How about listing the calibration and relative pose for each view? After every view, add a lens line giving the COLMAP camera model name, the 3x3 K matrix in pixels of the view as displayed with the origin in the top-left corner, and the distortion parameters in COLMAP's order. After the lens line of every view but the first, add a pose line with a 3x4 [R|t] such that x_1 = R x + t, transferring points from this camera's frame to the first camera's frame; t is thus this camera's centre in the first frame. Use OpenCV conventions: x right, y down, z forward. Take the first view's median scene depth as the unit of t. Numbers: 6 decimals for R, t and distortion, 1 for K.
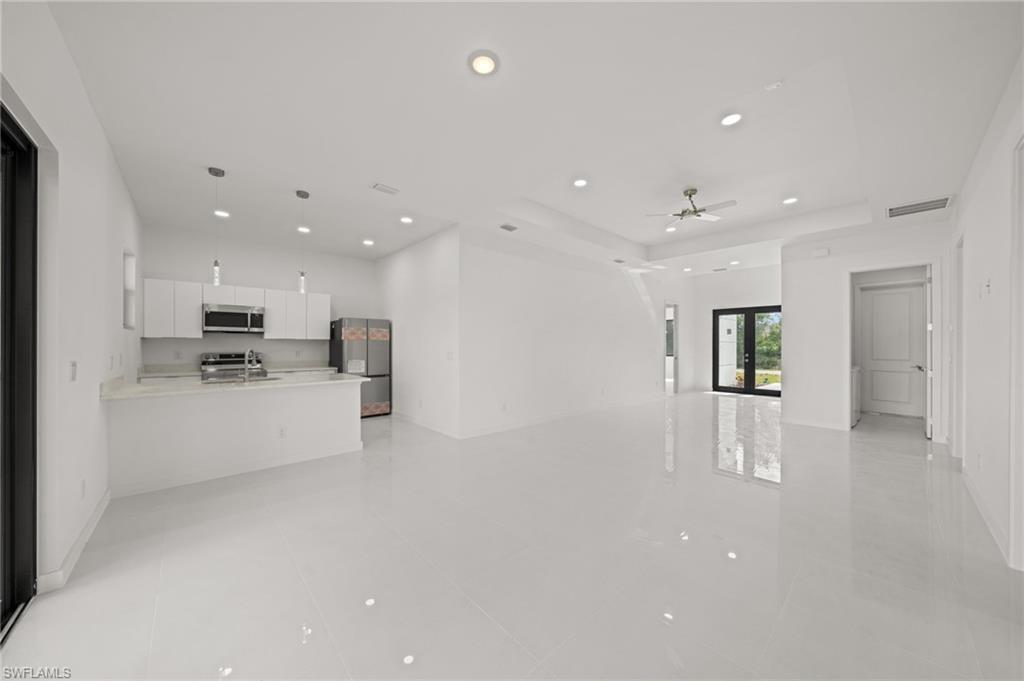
lens RADIAL K [[354.8, 0, 509.6], [0, 354.8, 347.6], [0, 0, 1]] dist [0.000319, -0.000283]
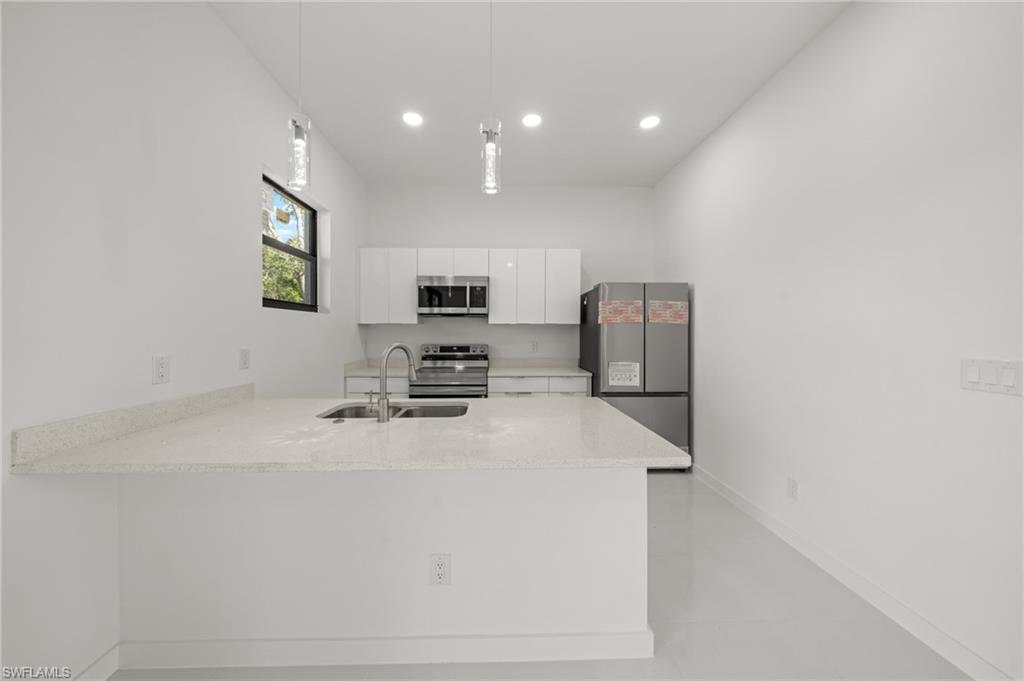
lens RADIAL K [[354.8, 0, 497.4], [0, 354.8, 333.8], [0, 0, 1]] dist [0.000319, -0.000283]
pose [[0.746346, 0.001802, -0.665555, -0.221271], [-0.004863, 0.999984, -0.002745, -0.004400], [0.665540, 0.005285, 0.746343, 0.480484]]
